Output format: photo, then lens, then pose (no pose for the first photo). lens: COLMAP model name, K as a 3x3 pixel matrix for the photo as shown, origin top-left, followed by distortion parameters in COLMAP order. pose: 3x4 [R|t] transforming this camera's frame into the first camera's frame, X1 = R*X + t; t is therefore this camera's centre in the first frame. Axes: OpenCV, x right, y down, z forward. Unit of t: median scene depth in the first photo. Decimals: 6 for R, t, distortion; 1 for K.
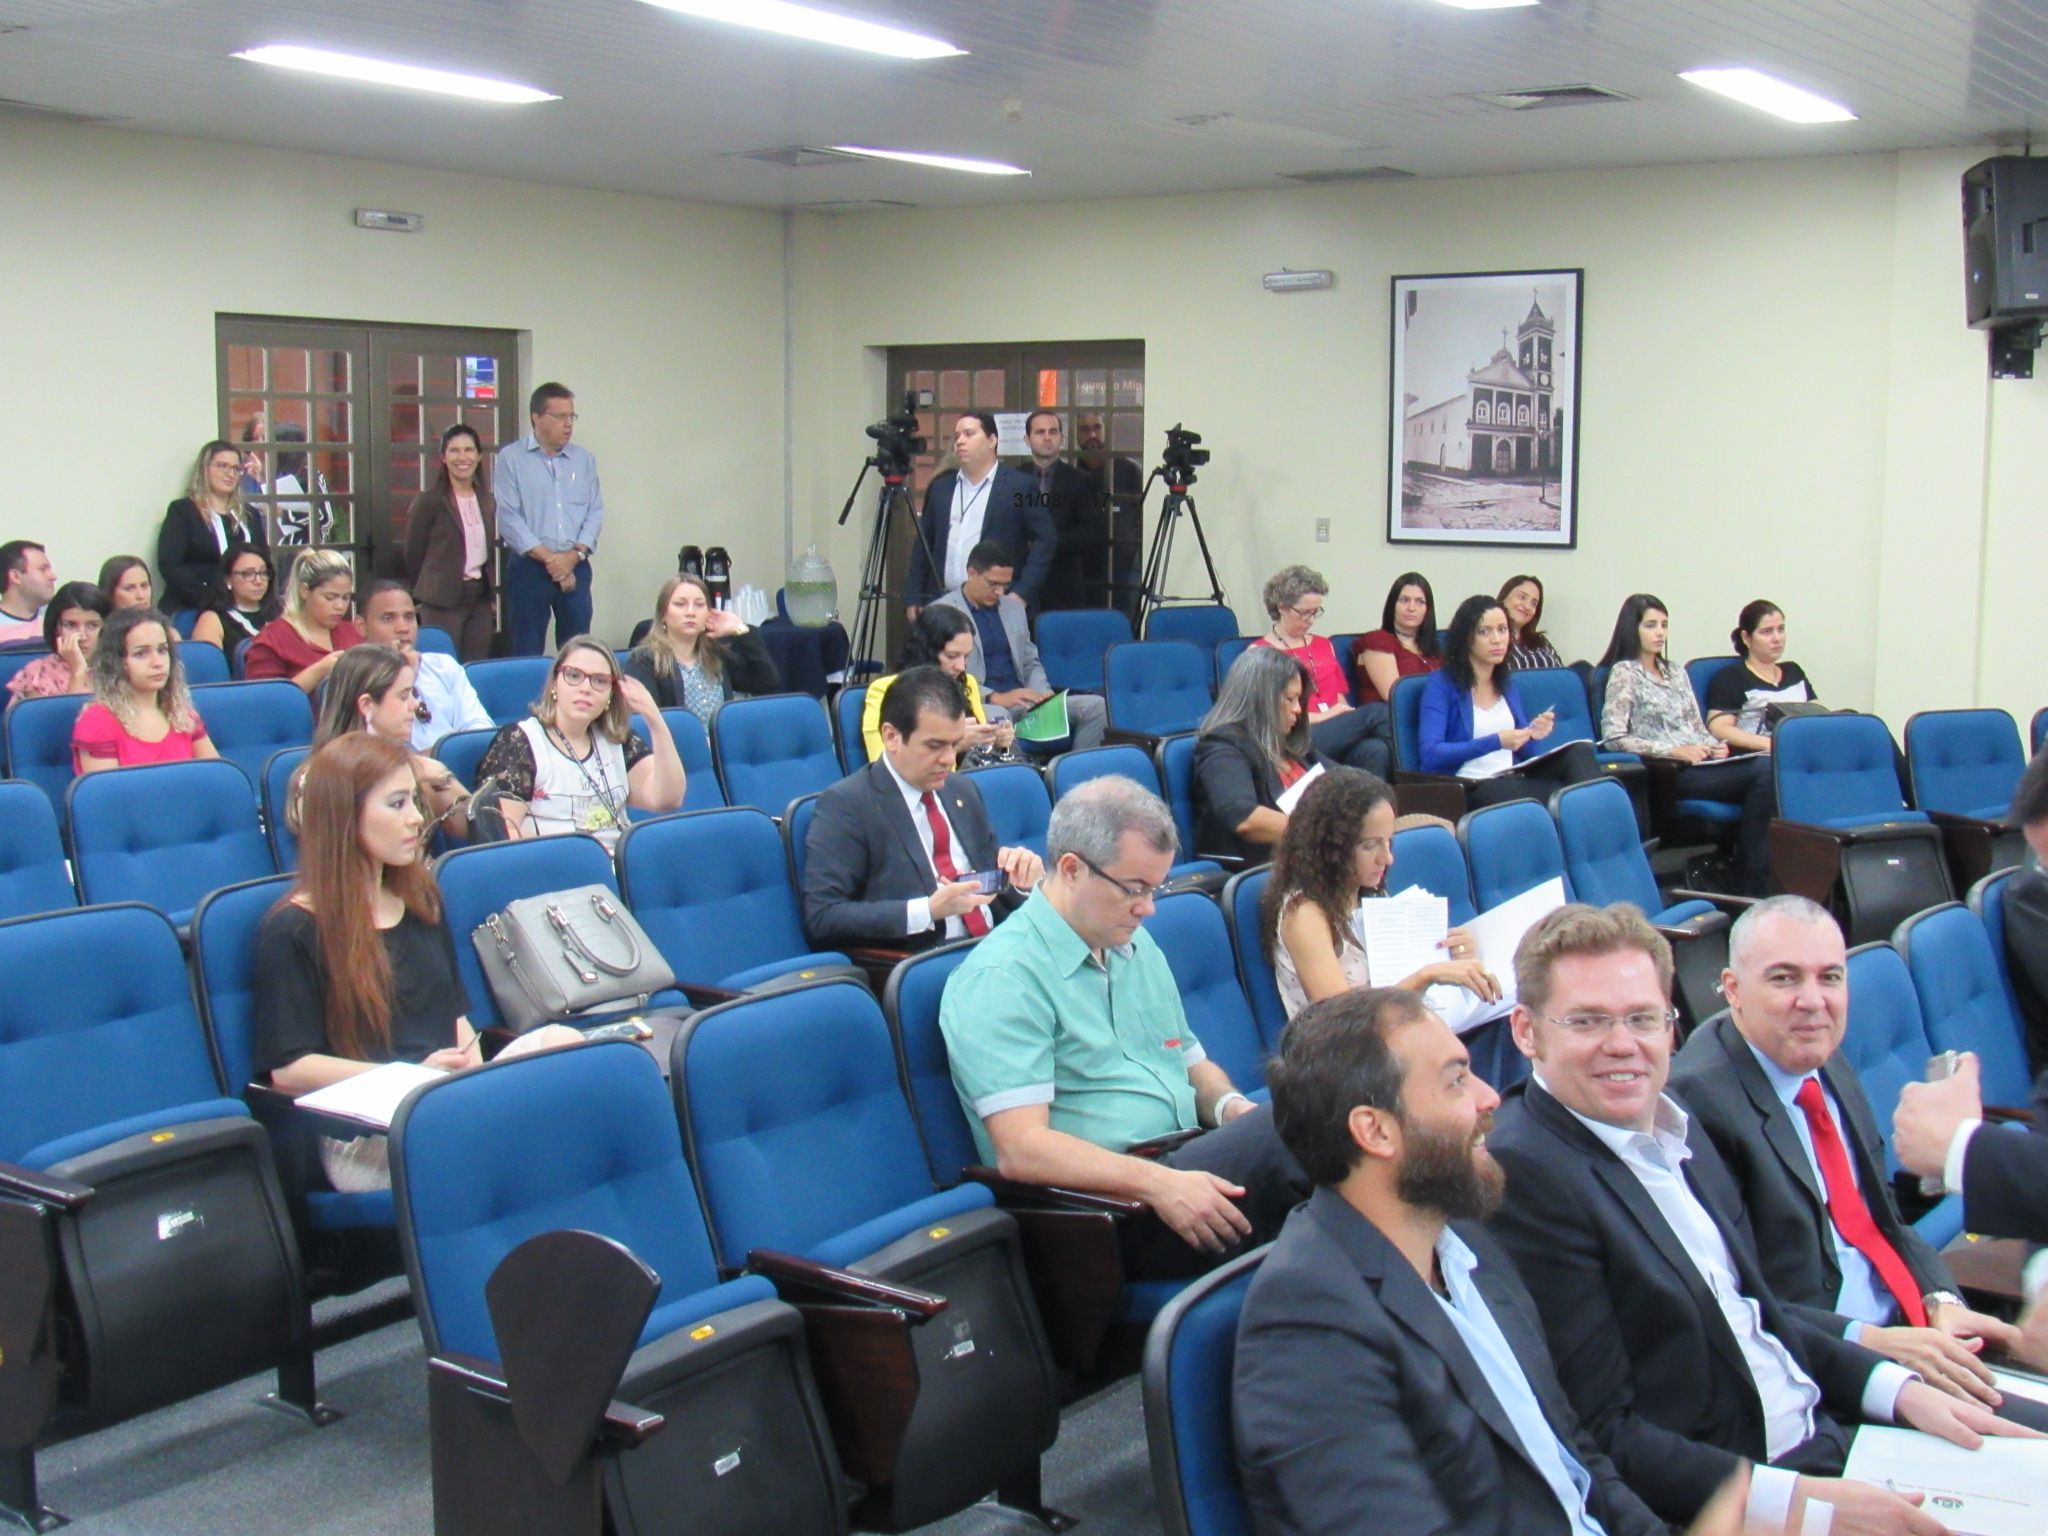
lens RADIAL K [[2473.6, 0, 1024.0], [0, 2473.6, 768.0], [0, 0, 1]] dist [-0.010191, 0.011577]
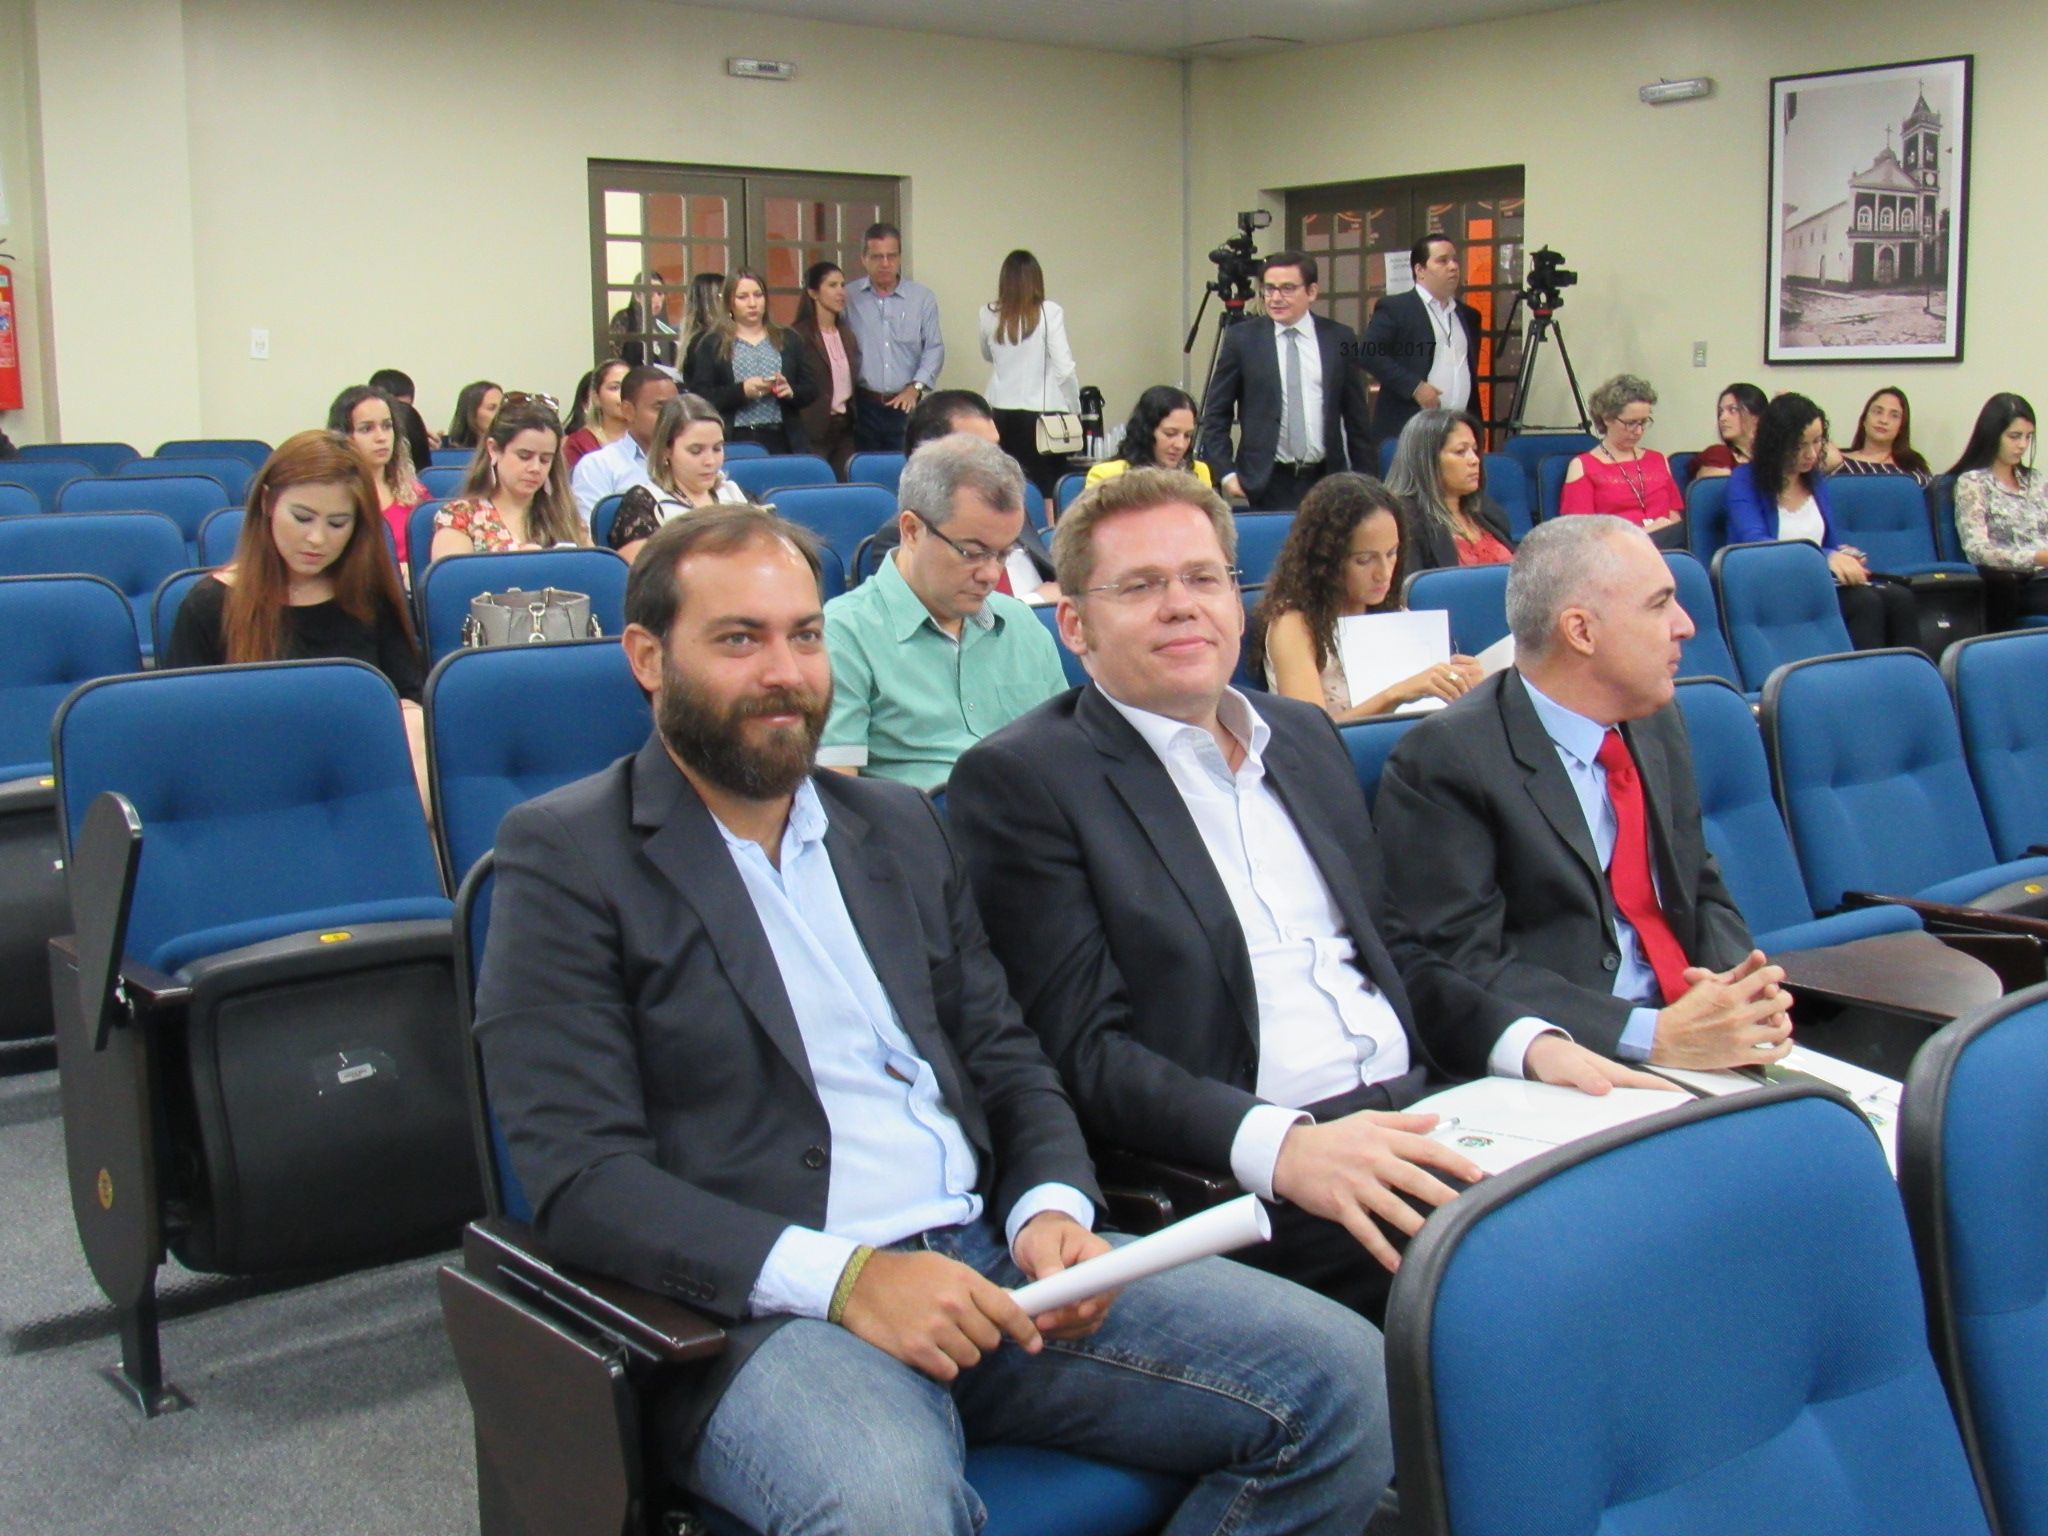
lens RADIAL K [[2391.0, 0, 1024.0], [0, 2391.0, 768.0], [0, 0, 1]] dist [-0.049228, 0.055518]
pose [[0.968032, 0.021574, -0.249898, 0.108356], [-0.013349, 0.999314, 0.034559, 0.037203], [0.250472, -0.030118, 0.967655, 0.047252]]
